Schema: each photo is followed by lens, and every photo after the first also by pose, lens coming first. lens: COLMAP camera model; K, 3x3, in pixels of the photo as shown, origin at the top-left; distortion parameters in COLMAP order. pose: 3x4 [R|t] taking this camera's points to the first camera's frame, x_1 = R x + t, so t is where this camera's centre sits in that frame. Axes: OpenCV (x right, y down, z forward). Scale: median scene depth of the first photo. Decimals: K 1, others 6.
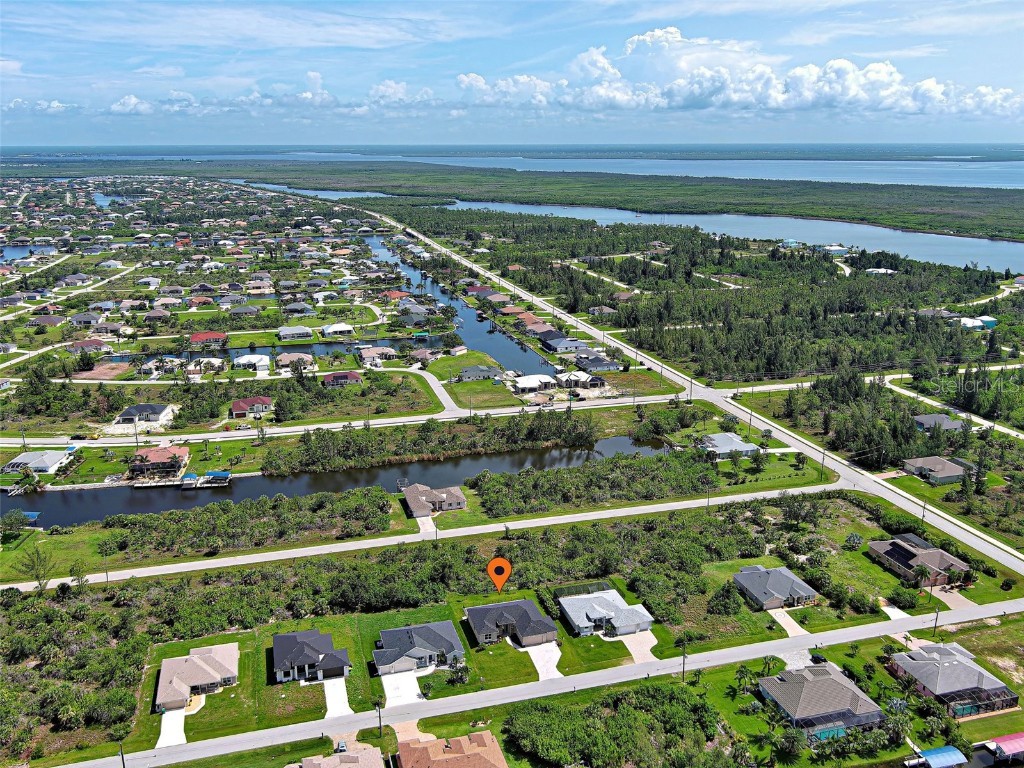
lens RADIAL K [[887.1, 0, 508.8], [0, 887.1, 375.9], [0, 0, 1]] dist [0.033450, -0.065660]
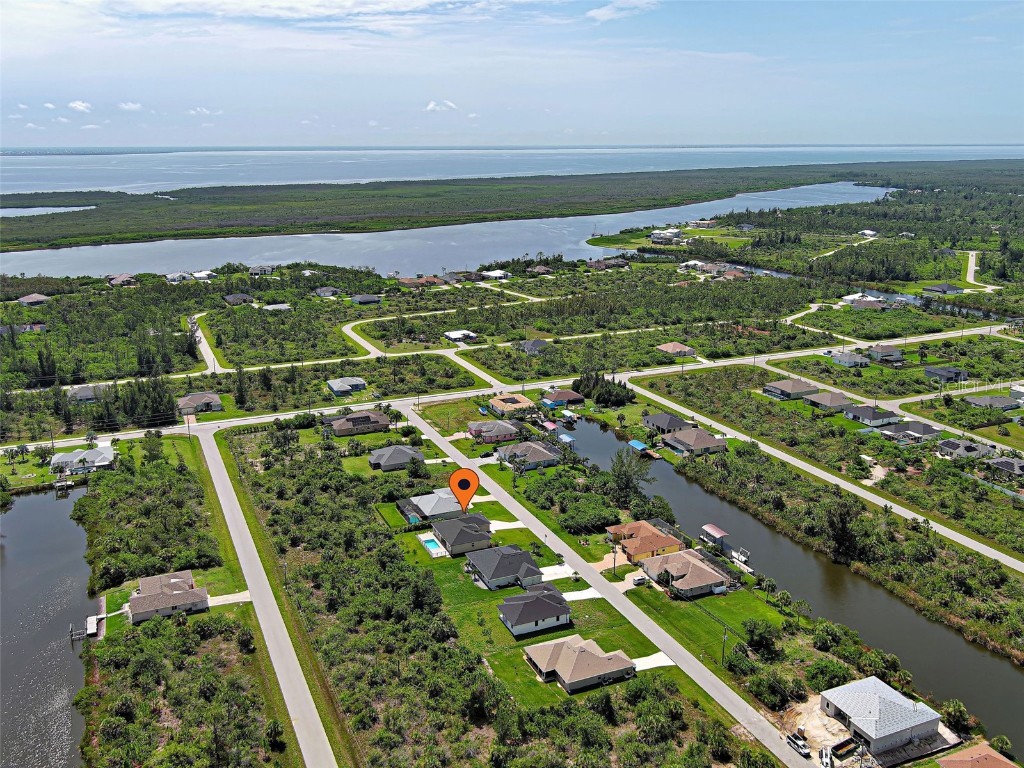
lens RADIAL K [[887.1, 0, 499.2], [0, 887.1, 379.8], [0, 0, 1]] dist [0.033450, -0.065660]
pose [[-0.129251, -0.250877, 0.959351, -0.744928], [0.256063, 0.926210, 0.276709, -0.159467], [-0.957980, 0.281419, -0.055473, 0.642267]]
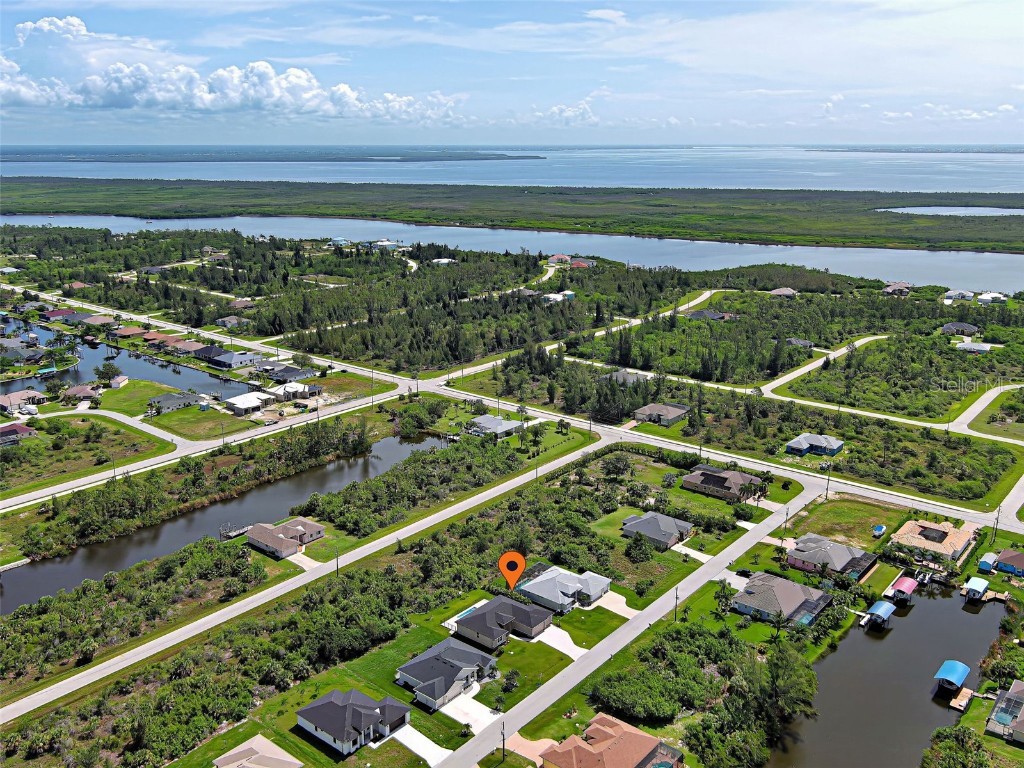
lens RADIAL K [[887.1, 0, 508.2], [0, 887.1, 375.4], [0, 0, 1]] dist [0.033450, -0.065660]
pose [[0.826525, -0.140660, 0.545043, -0.334760], [0.141772, 0.989080, 0.040264, -0.024296], [-0.544755, 0.043992, 0.837441, 0.095824]]
